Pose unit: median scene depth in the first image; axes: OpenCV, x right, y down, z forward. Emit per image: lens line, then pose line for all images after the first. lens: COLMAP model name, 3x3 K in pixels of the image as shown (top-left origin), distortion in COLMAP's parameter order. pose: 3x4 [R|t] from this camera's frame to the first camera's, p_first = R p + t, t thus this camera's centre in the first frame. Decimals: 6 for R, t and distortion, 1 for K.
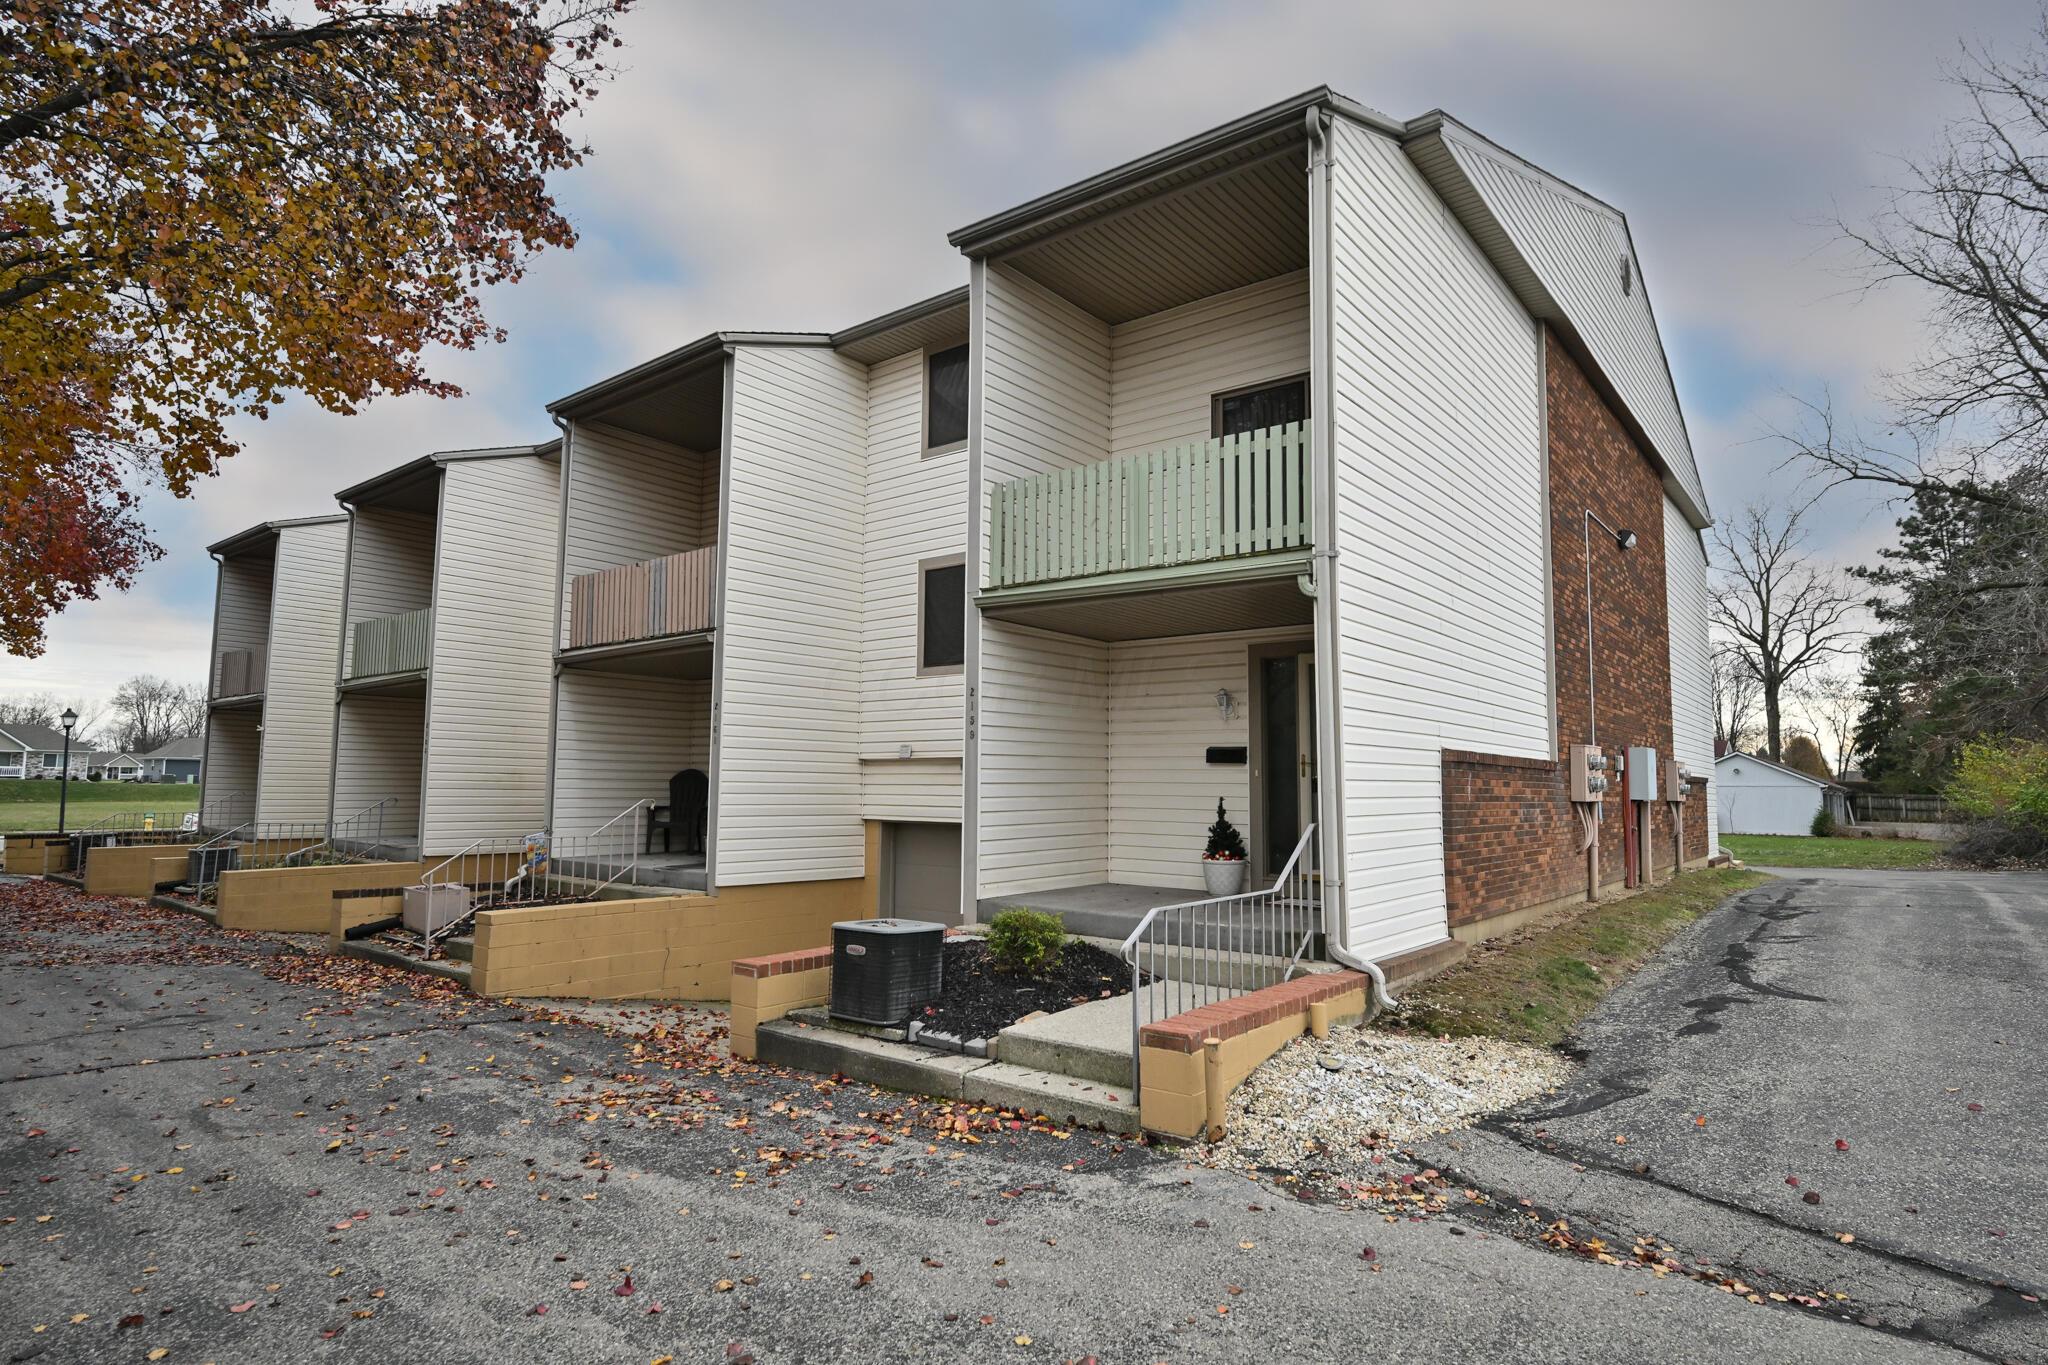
lens RADIAL K [[1070.9, 0, 1033.2], [0, 1070.9, 684.5], [0, 0, 1]] dist [-0.003934, -0.000482]
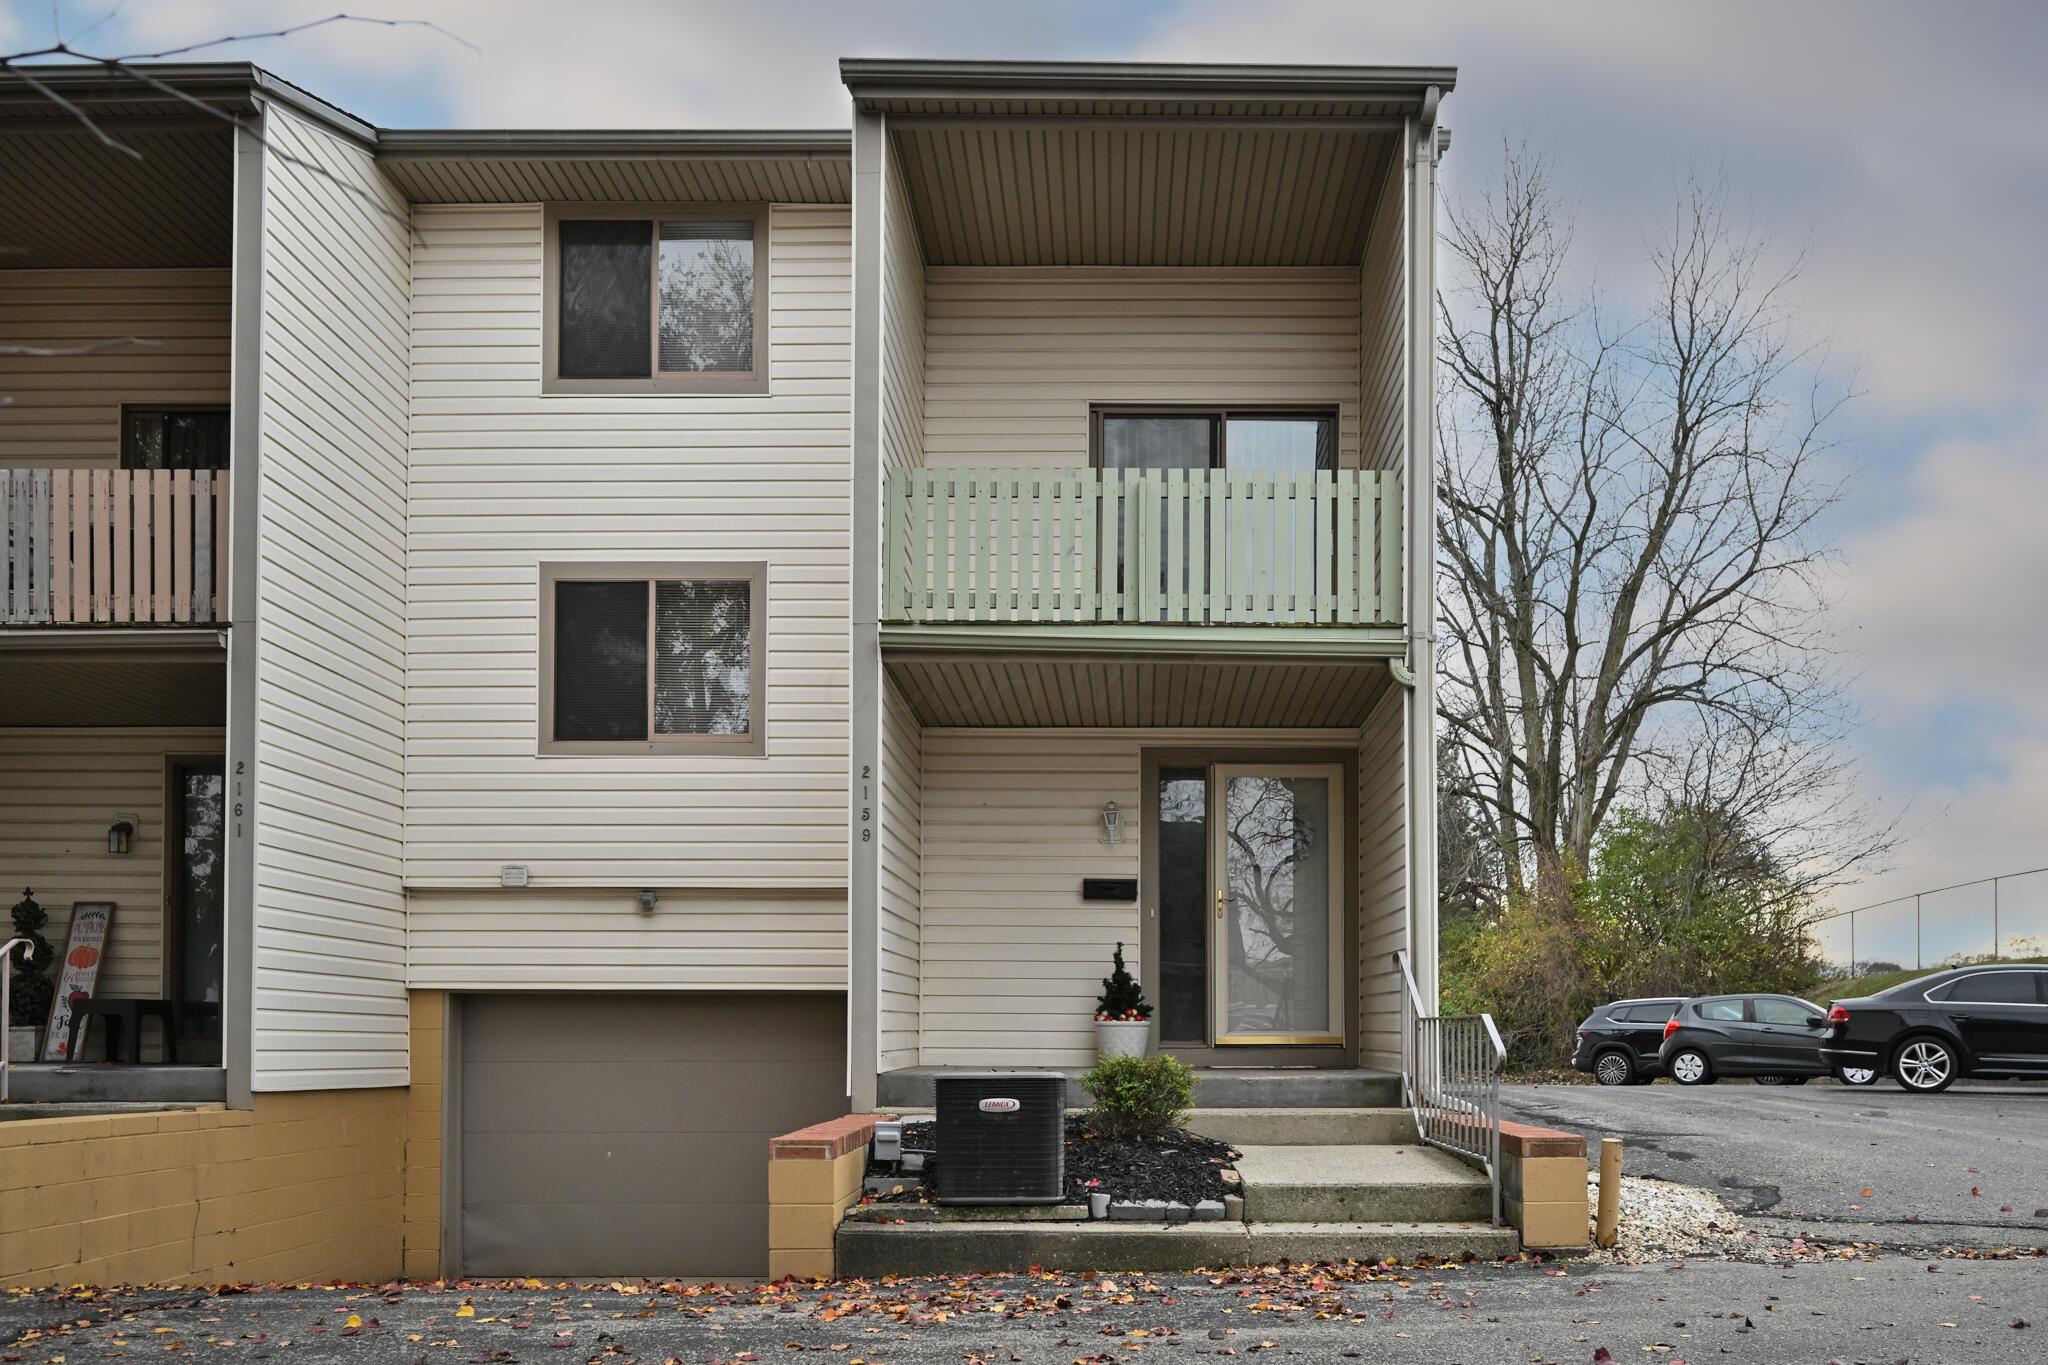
lens RADIAL K [[1618.5, 0, 1078.7], [0, 1618.5, 1002.0], [0, 0, 1]] dist [0.004657, 0.002922]
pose [[0.797258, 0.008453, 0.603580, -0.449289], [-0.055202, 0.996733, 0.058957, 0.066470], [-0.601110, -0.080323, 0.795120, 0.071589]]
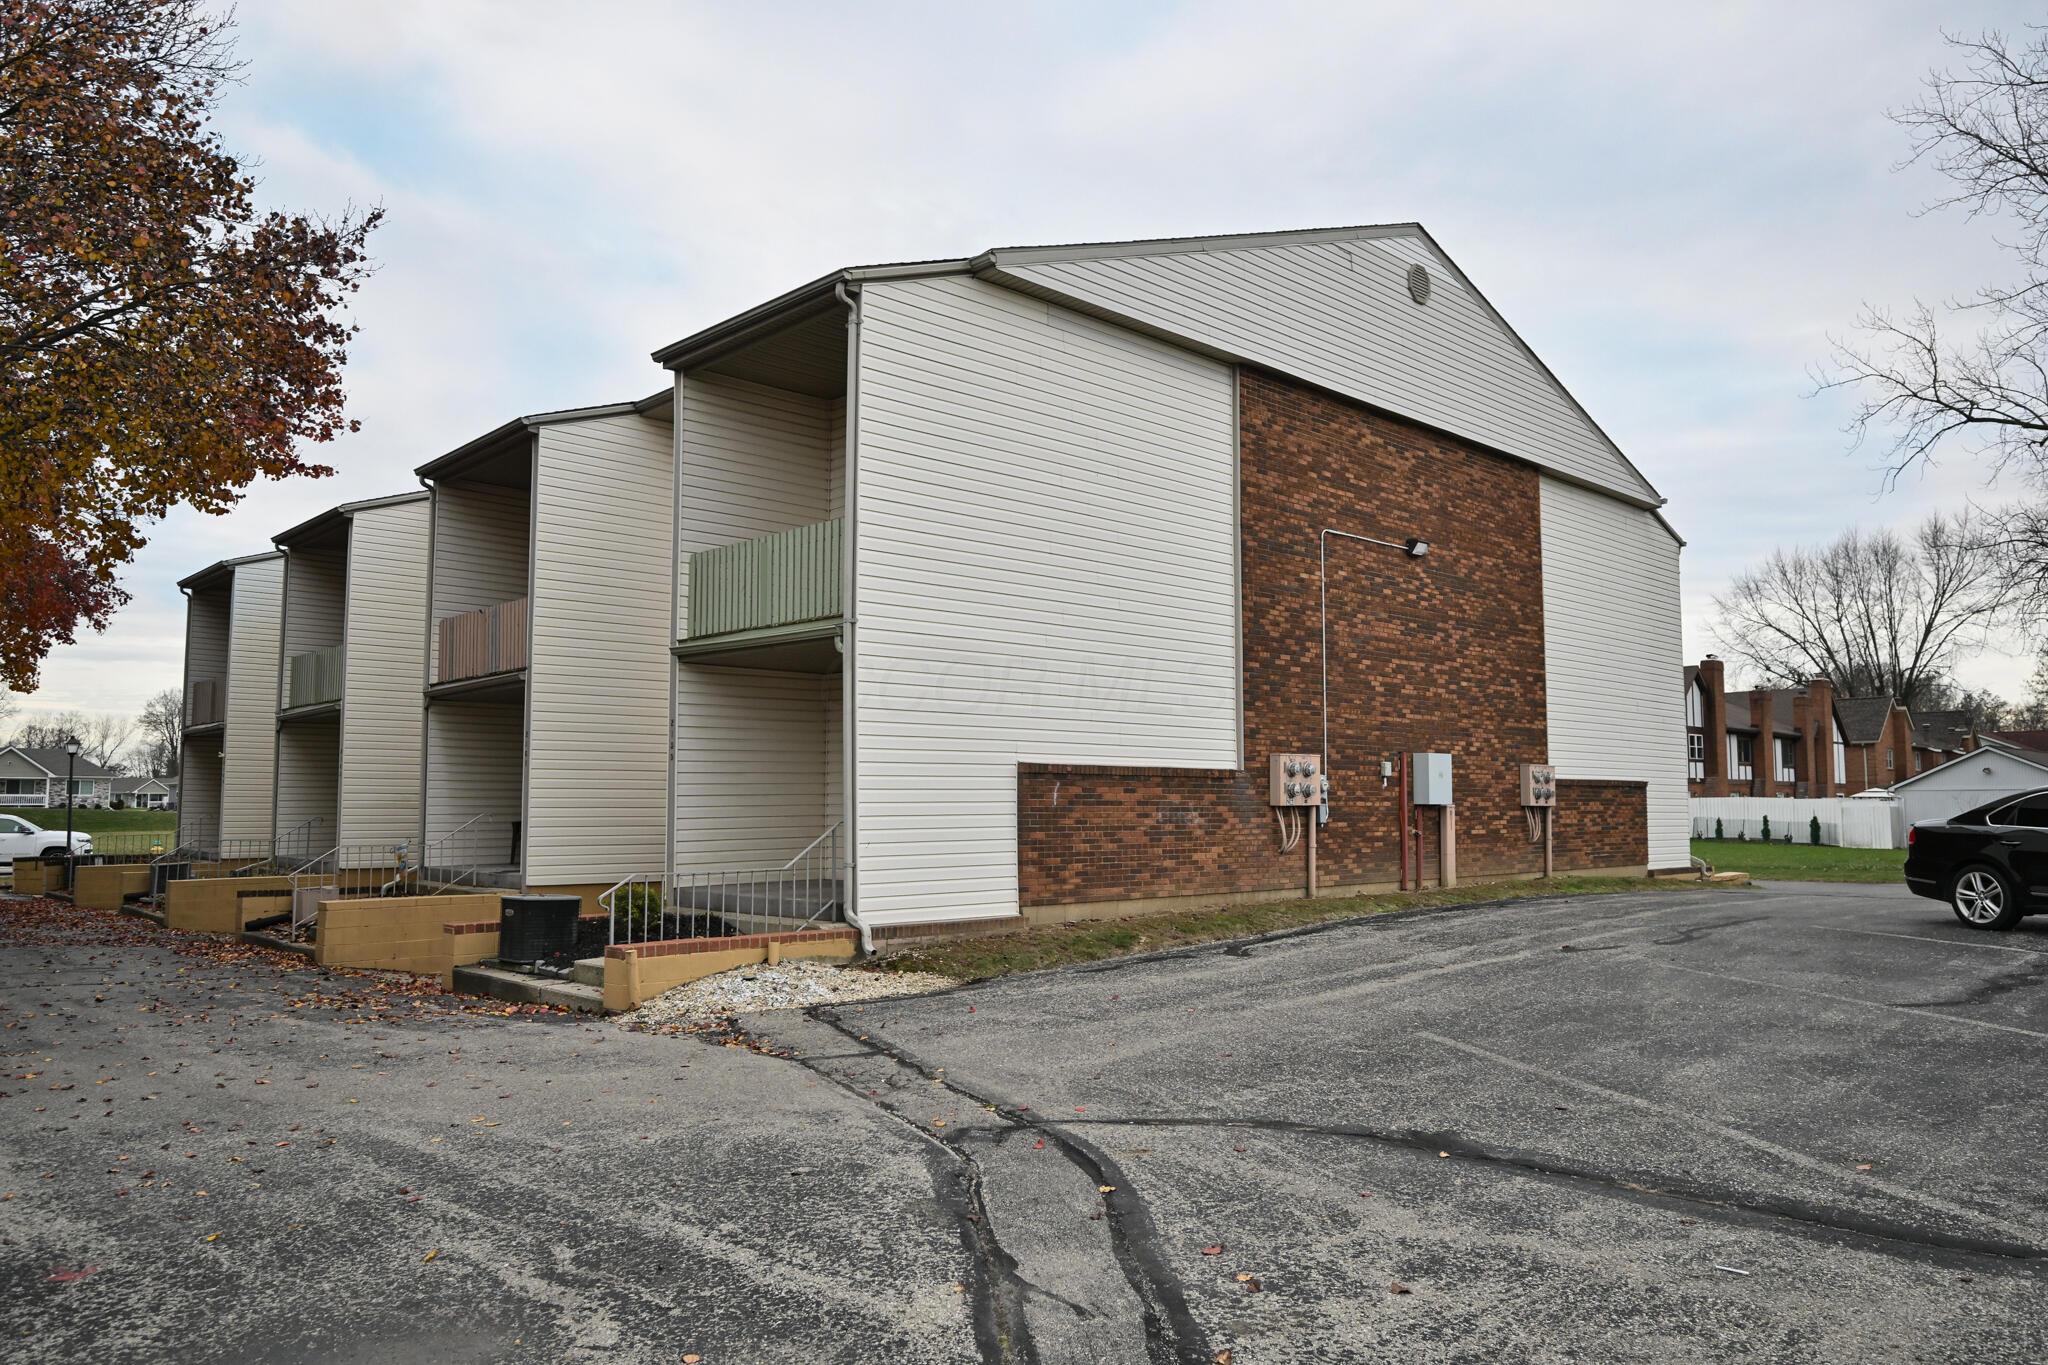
lens RADIAL K [[1356.1, 0, 1024.0], [0, 1356.1, 682.3], [0, 0, 1]] dist [-0.000449, -0.003108]
pose [[0.990503, -0.024348, -0.135316, 0.448633], [0.025088, 0.999678, 0.003765, -0.028558], [0.135181, -0.007124, 0.990795, -0.408030]]
